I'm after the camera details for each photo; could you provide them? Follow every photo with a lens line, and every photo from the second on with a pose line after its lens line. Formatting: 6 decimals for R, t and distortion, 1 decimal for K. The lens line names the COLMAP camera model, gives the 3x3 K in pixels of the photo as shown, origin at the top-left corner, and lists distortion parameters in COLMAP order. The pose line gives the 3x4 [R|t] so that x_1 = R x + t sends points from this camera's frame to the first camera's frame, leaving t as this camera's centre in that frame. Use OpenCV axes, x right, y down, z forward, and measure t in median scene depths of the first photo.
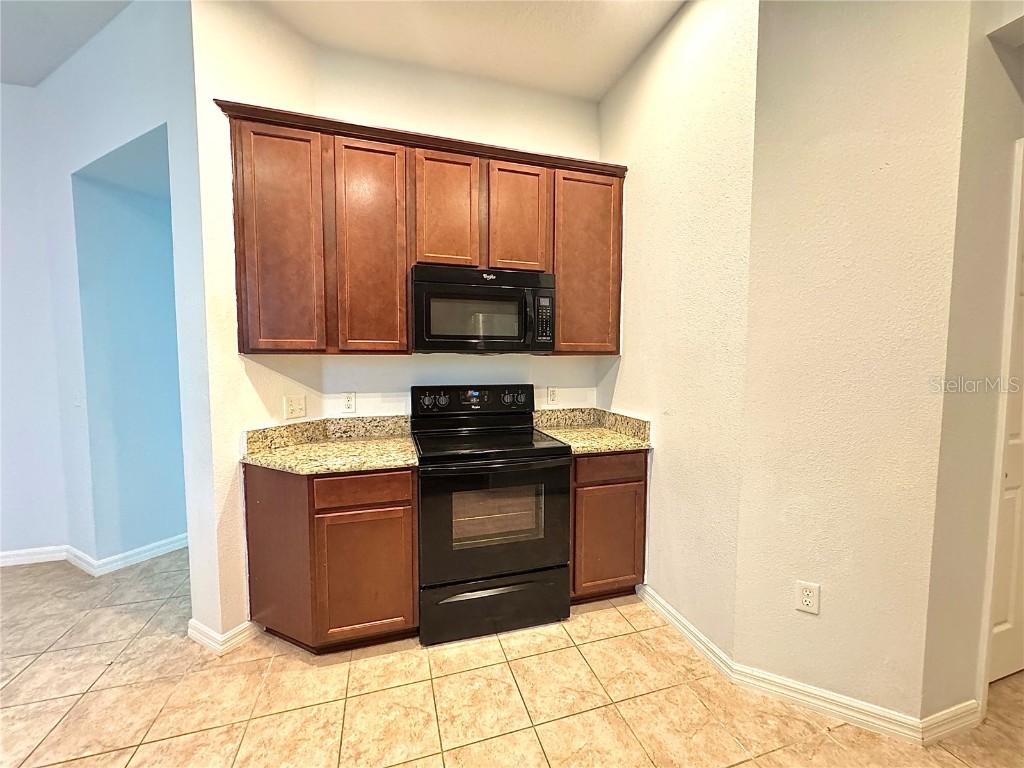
lens RADIAL K [[408.8, 0, 510.4], [0, 408.8, 382.2], [0, 0, 1]] dist [-0.002212, 0.000235]
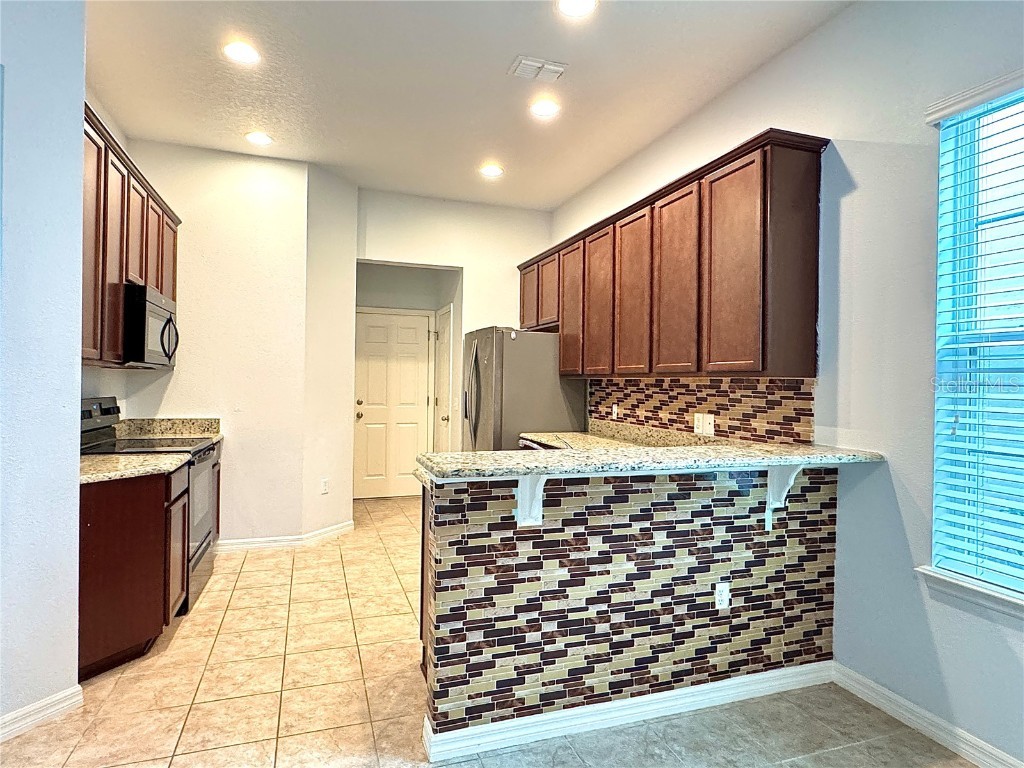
lens RADIAL K [[578.1, 0, 511.3], [0, 578.1, 384.7], [0, 0, 1]] dist [-0.003063, 0.000228]
pose [[-0.035871, -0.005513, 0.999341, -1.769420], [0.046113, 0.998911, 0.007166, 0.012958], [-0.998292, 0.046340, -0.035578, 0.081159]]
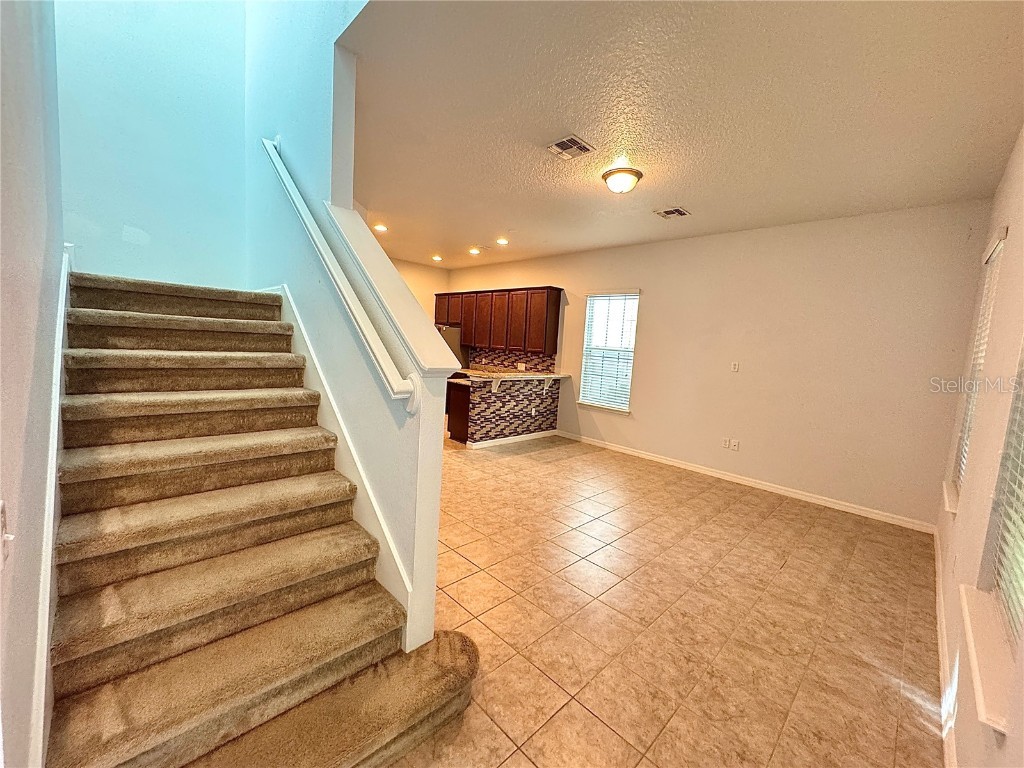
lens RADIAL K [[408.8, 0, 511.7], [0, 408.8, 381.3], [0, 0, 1]] dist [-0.002212, 0.000235]
pose [[-0.454995, -0.116131, 0.882889, -3.310148], [-0.007580, 0.991929, 0.126567, -0.165611], [-0.890462, 0.050895, -0.452203, 1.201005]]
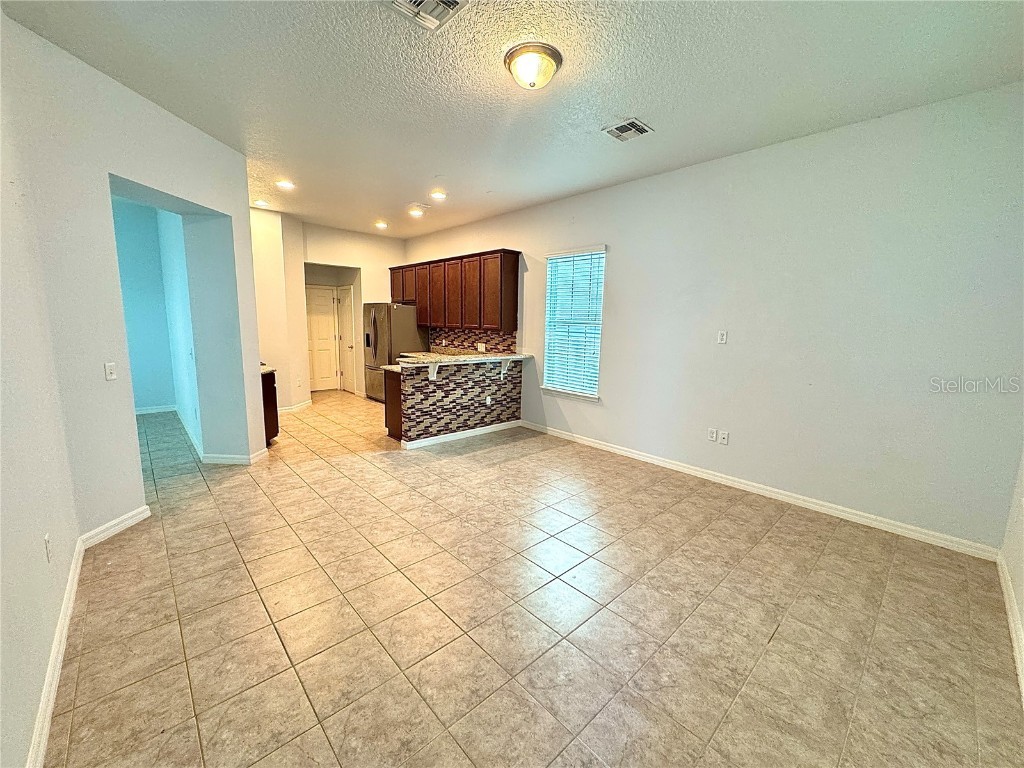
lens RADIAL K [[408.8, 0, 512.7], [0, 408.8, 381.0], [0, 0, 1]] dist [-0.002212, 0.000235]
pose [[-0.433648, -0.140450, 0.890069, -3.044115], [0.033385, 0.984595, 0.171632, -0.110549], [-0.900464, 0.104143, -0.422278, 0.603899]]
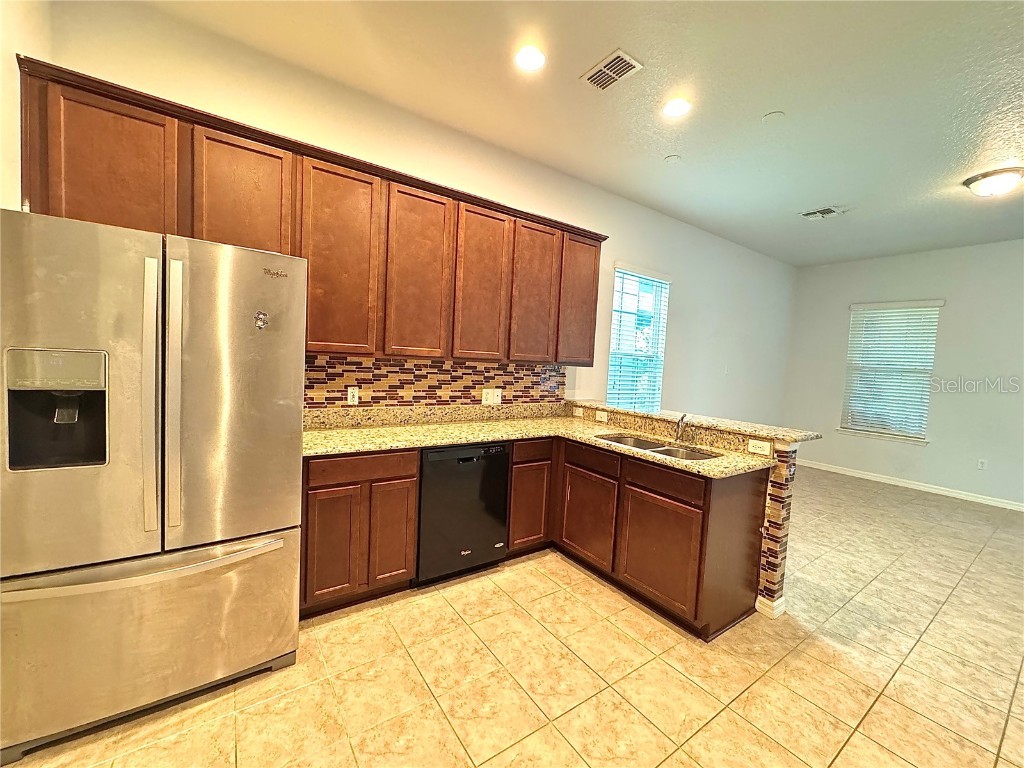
lens RADIAL K [[408.8, 0, 511.7], [0, 408.8, 382.9], [0, 0, 1]] dist [-0.002212, 0.000235]
pose [[-0.952209, -0.032040, -0.303761, 0.304554], [-0.070484, 0.990692, 0.116453, -0.078536], [0.297203, 0.132298, -0.945604, 0.989402]]
